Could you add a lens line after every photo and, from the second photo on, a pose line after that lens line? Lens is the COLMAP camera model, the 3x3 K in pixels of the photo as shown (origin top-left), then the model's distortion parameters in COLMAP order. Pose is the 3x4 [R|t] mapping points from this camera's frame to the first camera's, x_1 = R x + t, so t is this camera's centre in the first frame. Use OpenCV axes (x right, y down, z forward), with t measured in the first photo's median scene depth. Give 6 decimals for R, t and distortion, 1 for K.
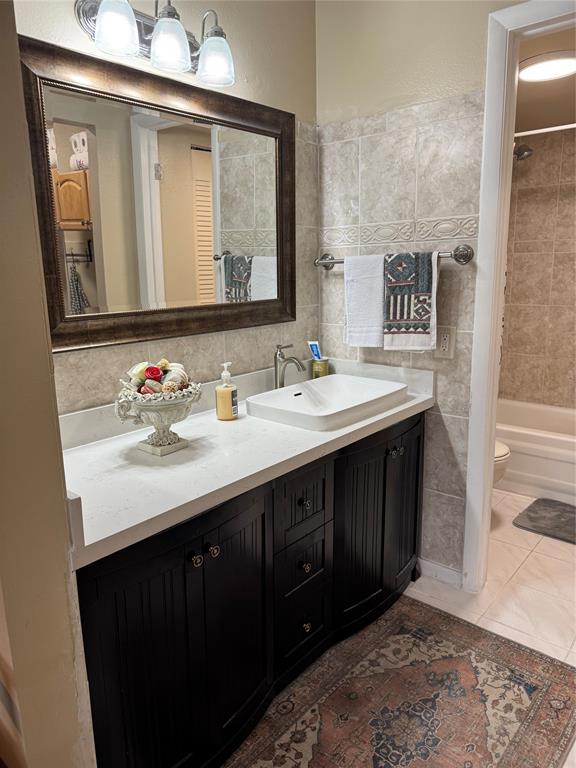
lens RADIAL K [[536.7, 0, 291.6], [0, 536.7, 389.6], [0, 0, 1]] dist [0.093715, -0.134785]
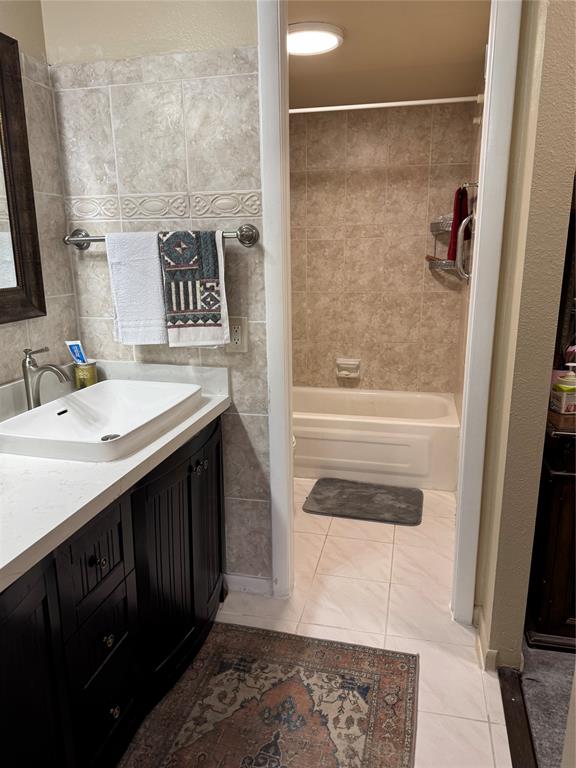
lens RADIAL K [[536.7, 0, 291.6], [0, 536.7, 389.6], [0, 0, 1]] dist [0.093715, -0.134785]
pose [[0.891640, -0.103282, 0.440807, -0.036131], [0.093028, 0.994652, 0.044876, -0.027873], [-0.443085, 0.000994, 0.896479, 0.161935]]
